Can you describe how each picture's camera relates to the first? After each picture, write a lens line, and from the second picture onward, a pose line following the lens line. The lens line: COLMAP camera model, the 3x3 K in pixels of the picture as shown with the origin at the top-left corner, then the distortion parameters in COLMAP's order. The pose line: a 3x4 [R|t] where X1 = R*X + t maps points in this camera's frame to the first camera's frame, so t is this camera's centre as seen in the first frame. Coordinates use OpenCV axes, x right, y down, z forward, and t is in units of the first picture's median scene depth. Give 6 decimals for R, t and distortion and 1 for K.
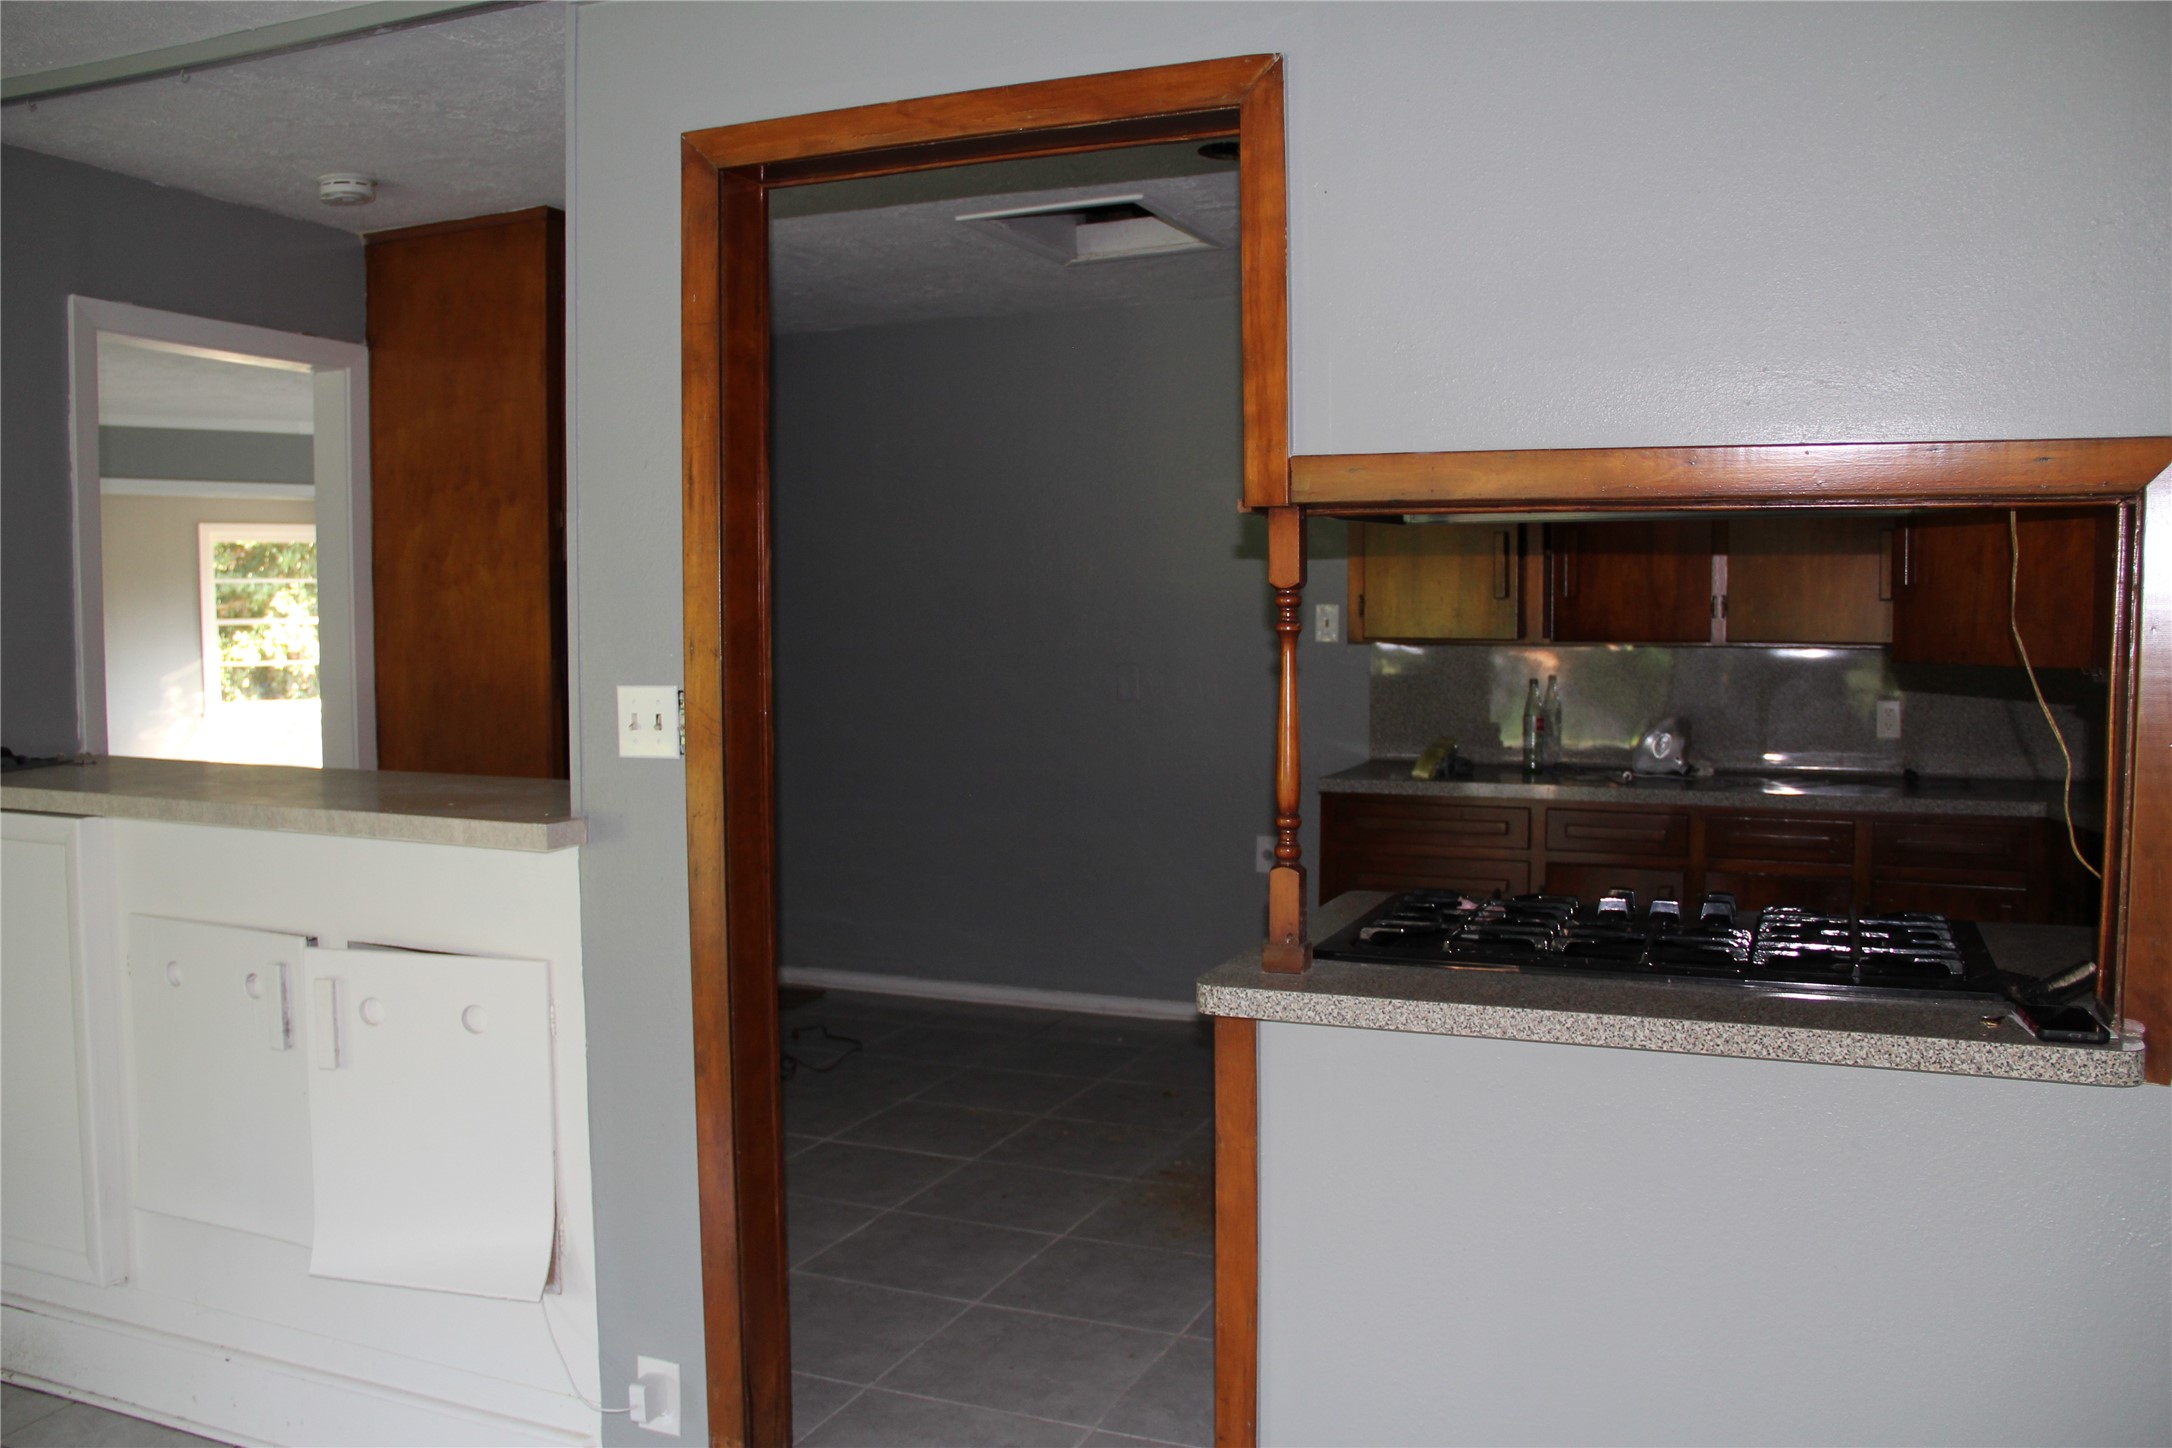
lens RADIAL K [[1770.1, 0, 1081.1], [0, 1770.1, 744.2], [0, 0, 1]] dist [-0.176138, 0.122508]
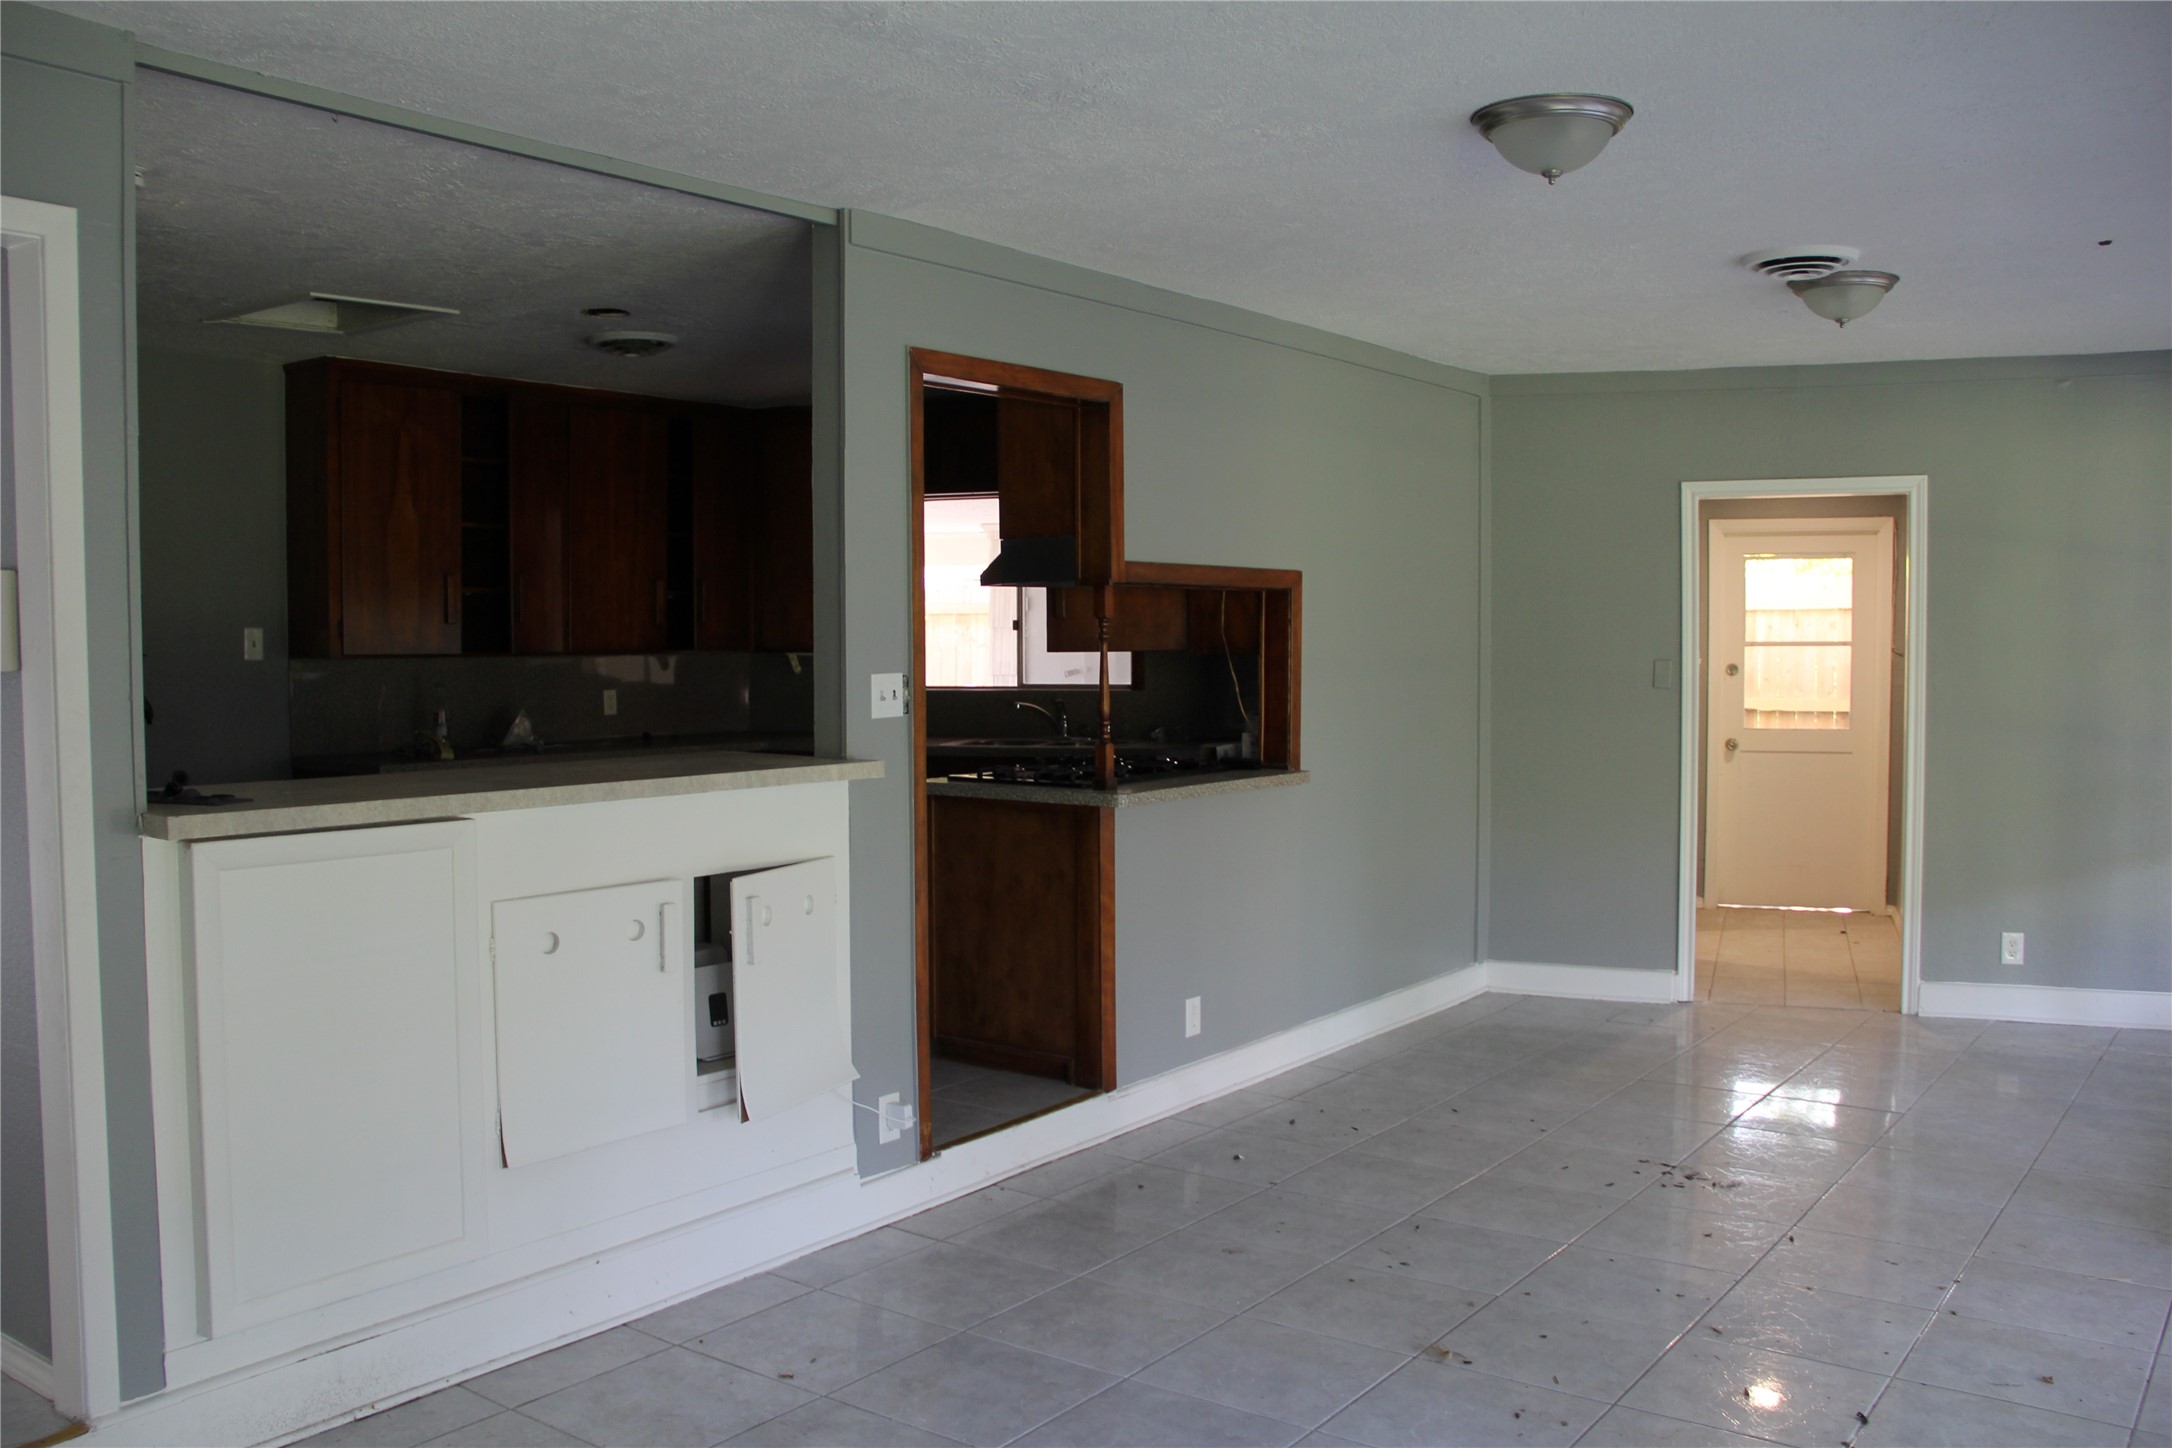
lens RADIAL K [[1828.1, 0, 1090.3], [0, 1828.1, 737.5], [0, 0, 1]] dist [-0.166071, 0.150704]
pose [[0.256187, -0.052024, 0.965226, -1.807117], [0.071371, 0.996843, 0.034785, -0.019096], [-0.963989, 0.059977, 0.259091, 0.367527]]
